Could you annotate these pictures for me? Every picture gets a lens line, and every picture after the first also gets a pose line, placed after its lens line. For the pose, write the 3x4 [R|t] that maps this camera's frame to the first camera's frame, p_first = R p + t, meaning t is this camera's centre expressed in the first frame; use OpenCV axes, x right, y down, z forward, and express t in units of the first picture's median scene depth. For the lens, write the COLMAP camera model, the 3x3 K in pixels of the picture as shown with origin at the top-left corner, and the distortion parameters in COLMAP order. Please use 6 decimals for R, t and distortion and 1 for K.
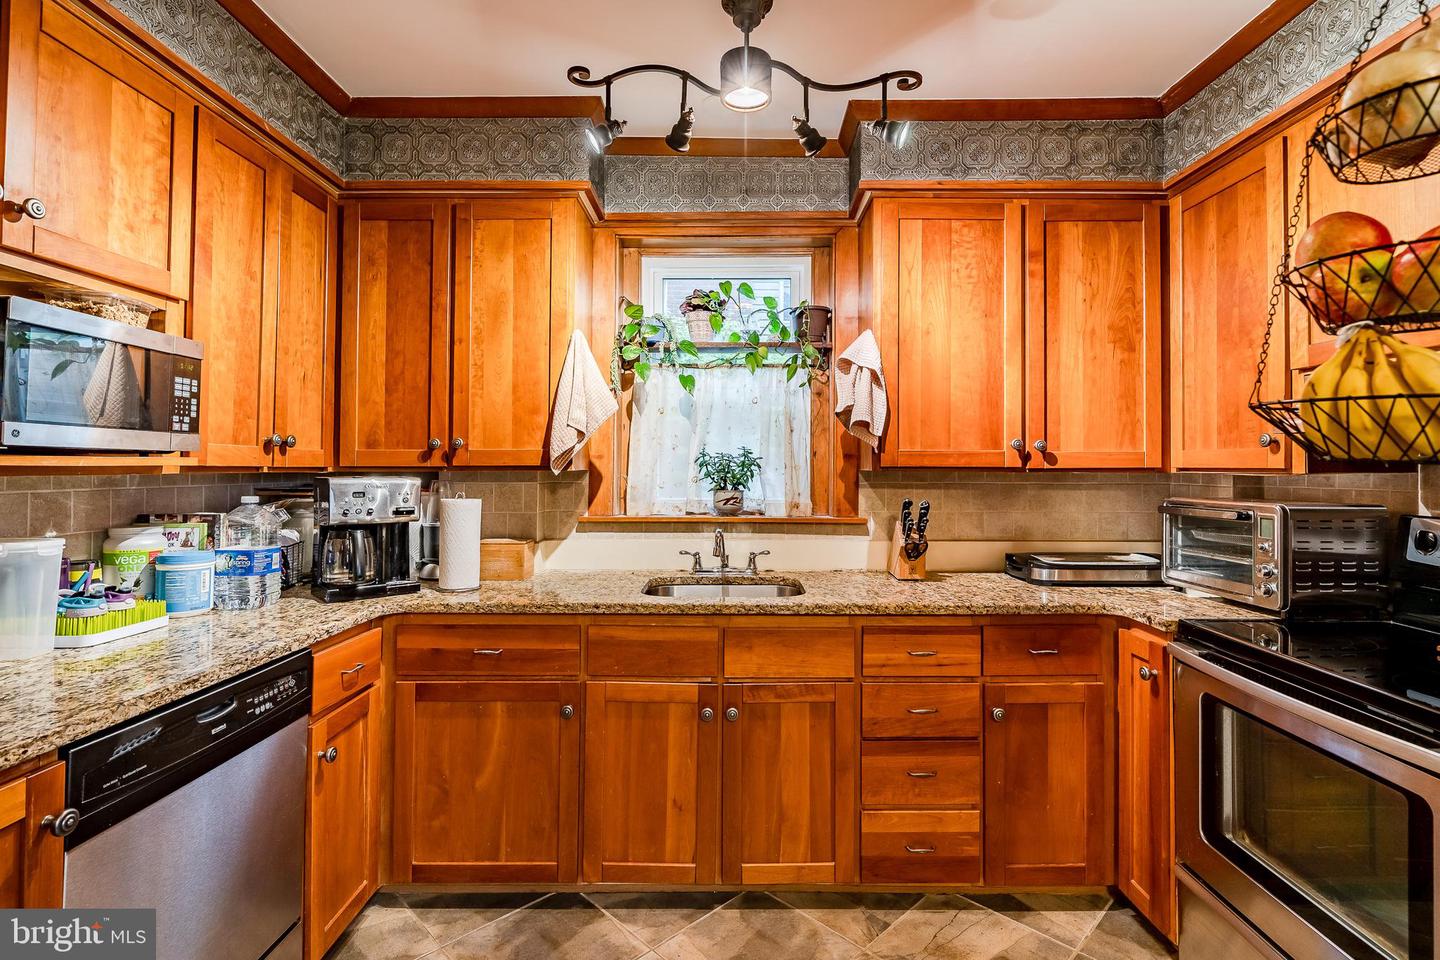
lens RADIAL K [[685.1, 0, 718.8], [0, 685.1, 472.0], [0, 0, 1]] dist [-0.000091, 0.000114]
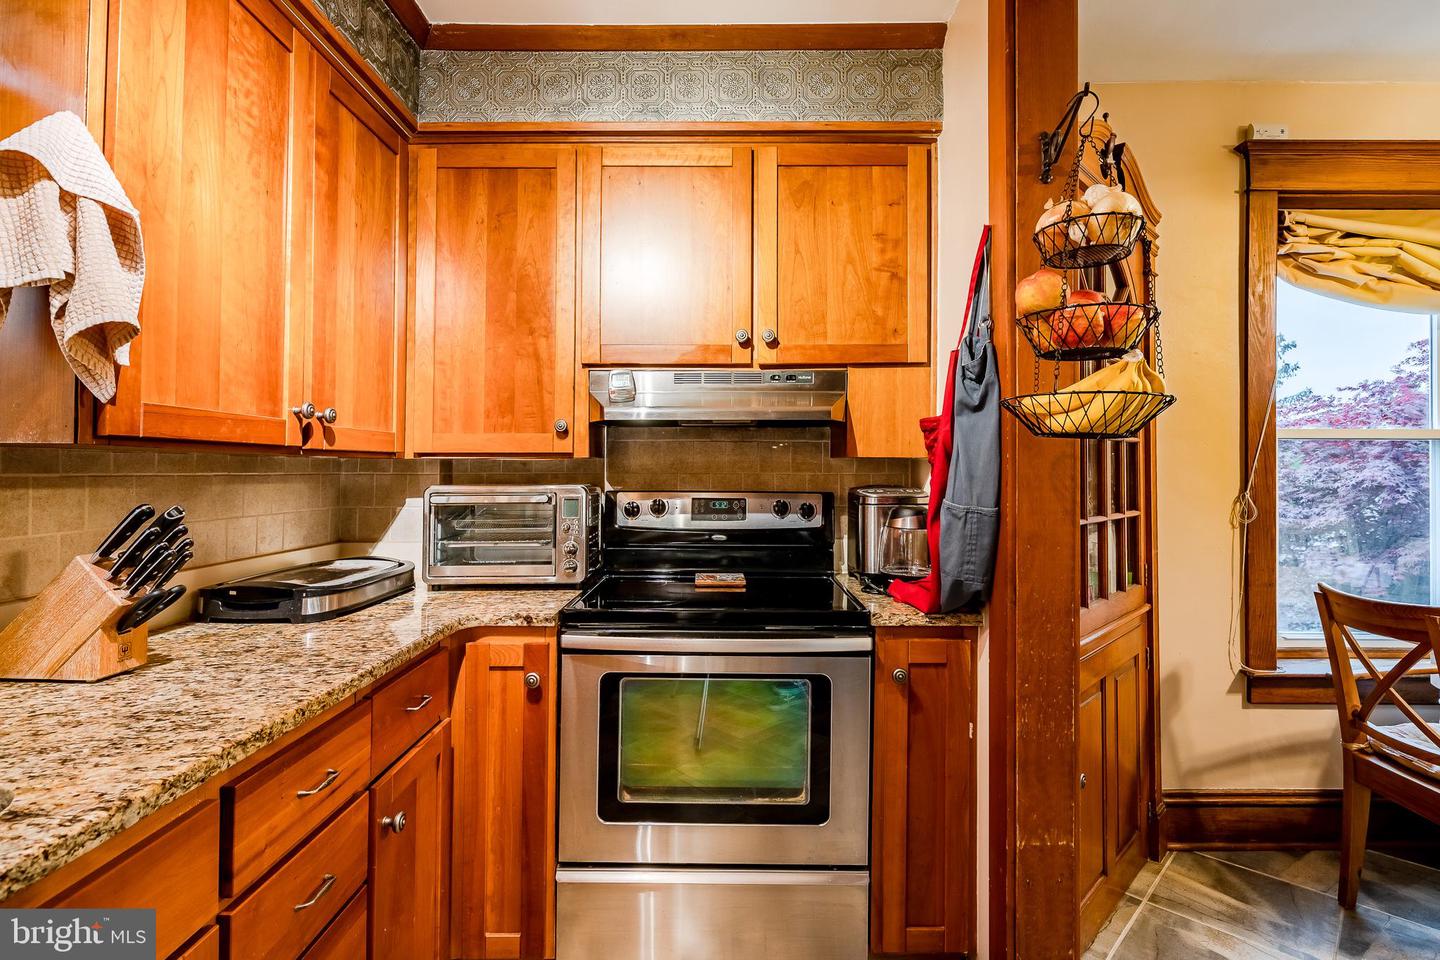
lens RADIAL K [[685.1, 0, 728.4], [0, 685.1, 469.8], [0, 0, 1]] dist [-0.000091, 0.000114]
pose [[-0.006414, -0.000567, 0.999979, -0.214410], [0.008979, 0.999959, 0.000624, 0.018490], [-0.999939, 0.008982, -0.006408, 0.603003]]
